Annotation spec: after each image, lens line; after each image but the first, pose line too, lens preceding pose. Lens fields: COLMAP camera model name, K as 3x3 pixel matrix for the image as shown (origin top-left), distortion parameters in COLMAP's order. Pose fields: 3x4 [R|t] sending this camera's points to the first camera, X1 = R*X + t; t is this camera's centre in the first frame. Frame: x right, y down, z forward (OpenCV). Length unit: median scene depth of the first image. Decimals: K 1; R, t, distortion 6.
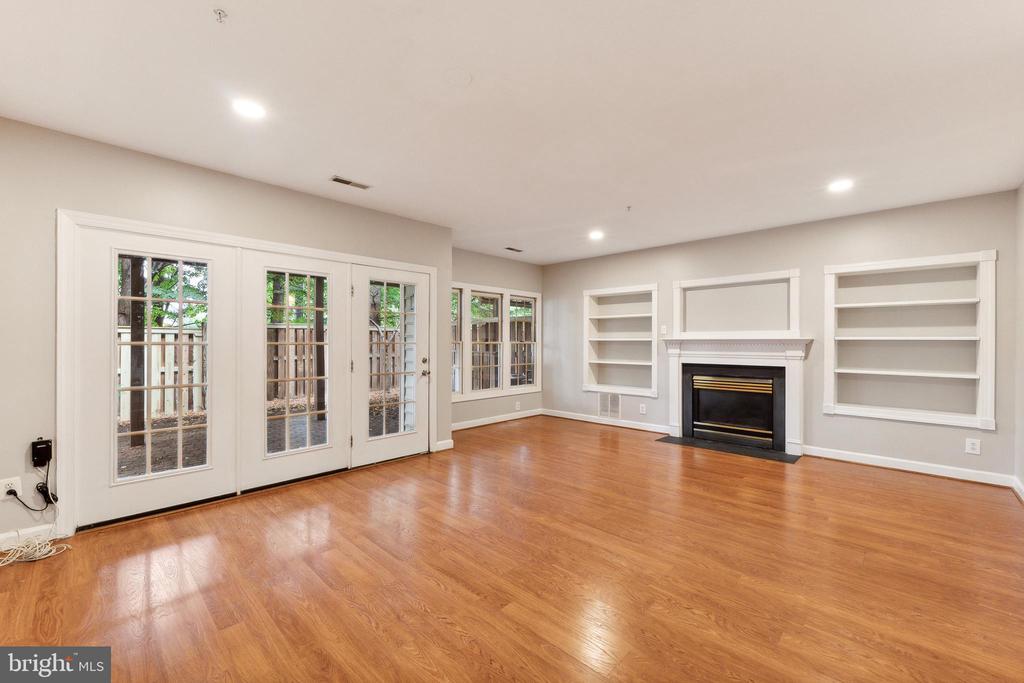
lens RADIAL K [[420.3, 0, 511.5], [0, 420.3, 343.9], [0, 0, 1]] dist [-0.003872, 0.000288]
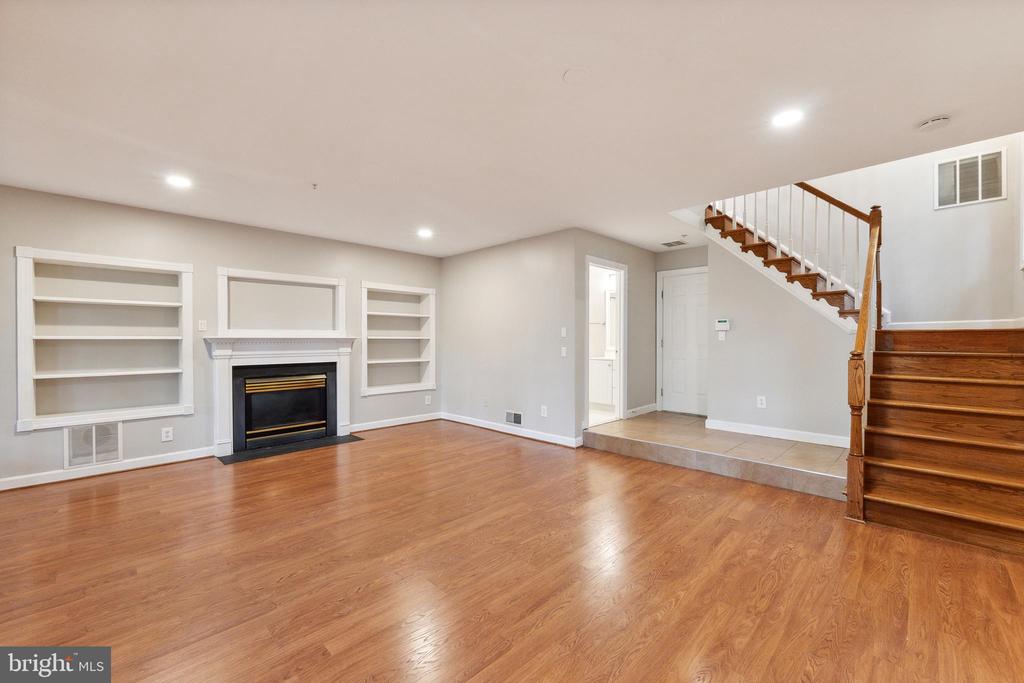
lens RADIAL K [[420.3, 0, 511.4], [0, 420.3, 338.3], [0, 0, 1]] dist [-0.003872, 0.000288]
pose [[0.014124, 0.002389, 0.999897, -0.444389], [0.008353, 0.999962, -0.002507, -0.003160], [-0.999865, 0.008387, 0.014103, 0.447200]]
